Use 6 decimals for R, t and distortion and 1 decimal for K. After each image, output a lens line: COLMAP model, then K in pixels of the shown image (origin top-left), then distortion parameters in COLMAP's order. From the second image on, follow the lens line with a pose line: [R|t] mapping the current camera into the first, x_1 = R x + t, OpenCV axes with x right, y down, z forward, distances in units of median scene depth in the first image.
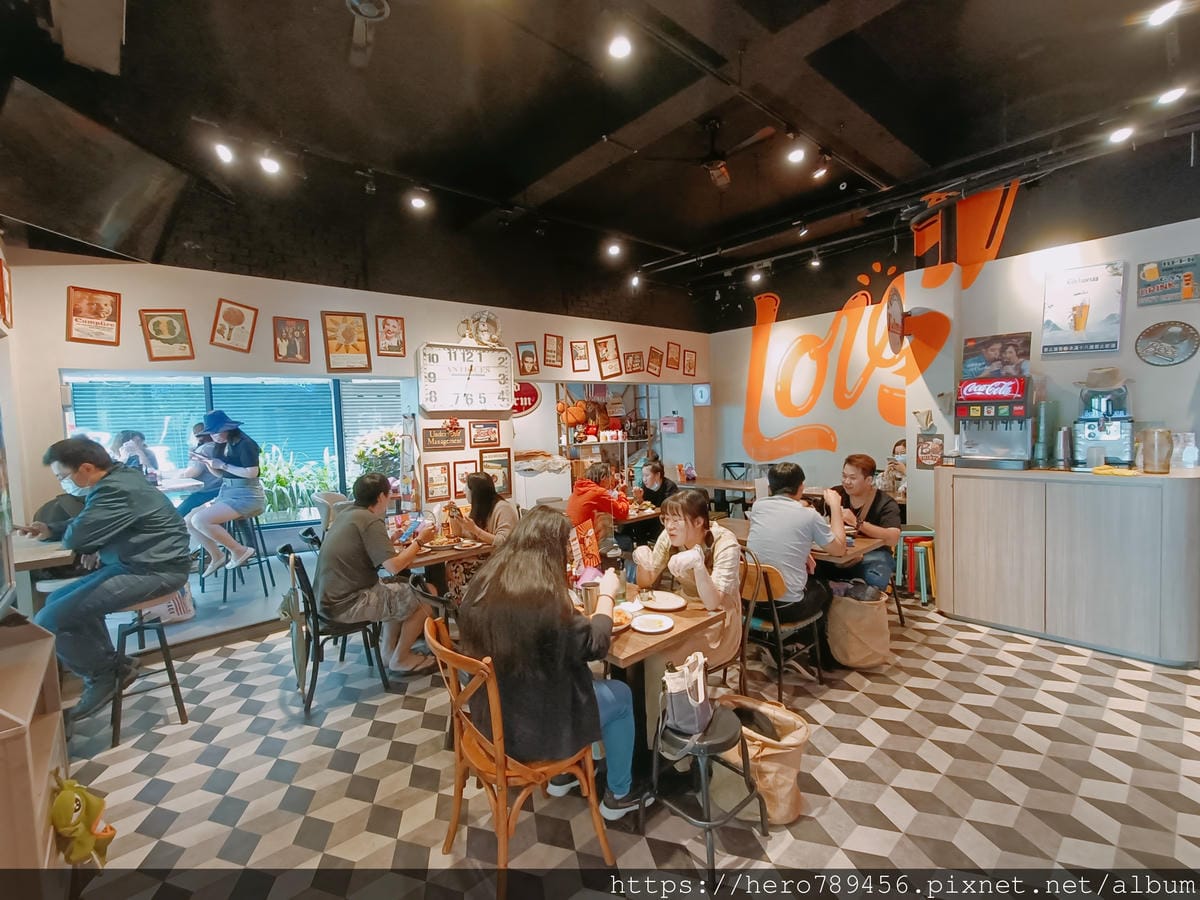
lens RADIAL K [[536.7, 0, 600.0], [0, 536.7, 450.0], [0, 0, 1]] dist [0.000987, 0.000161]
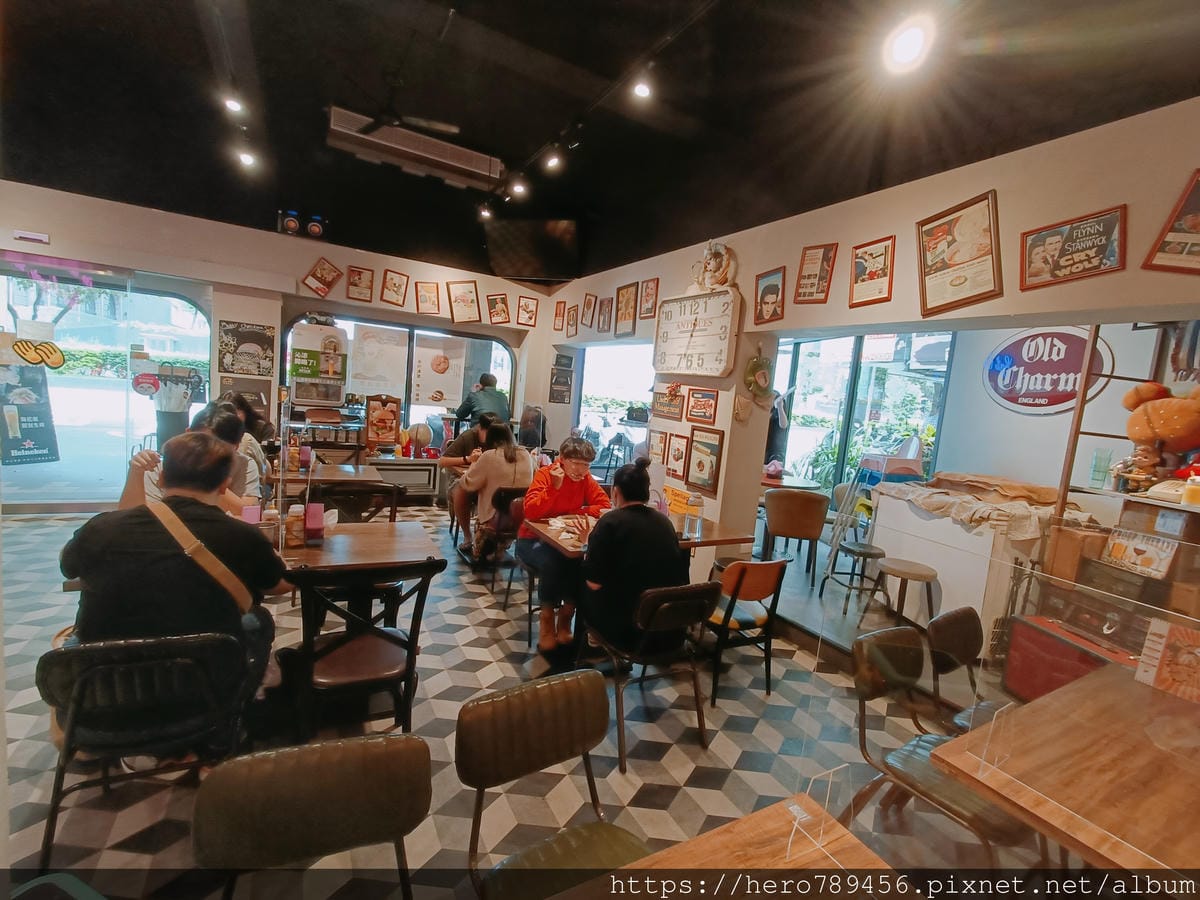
lens RADIAL K [[536.7, 0, 600.0], [0, 536.7, 450.0], [0, 0, 1]] dist [0.000987, 0.000161]
pose [[-0.223185, 0.123313, -0.966945, 0.567813], [-0.147103, 0.976345, 0.158466, -0.068543], [0.963613, 0.177608, -0.199765, 1.010351]]
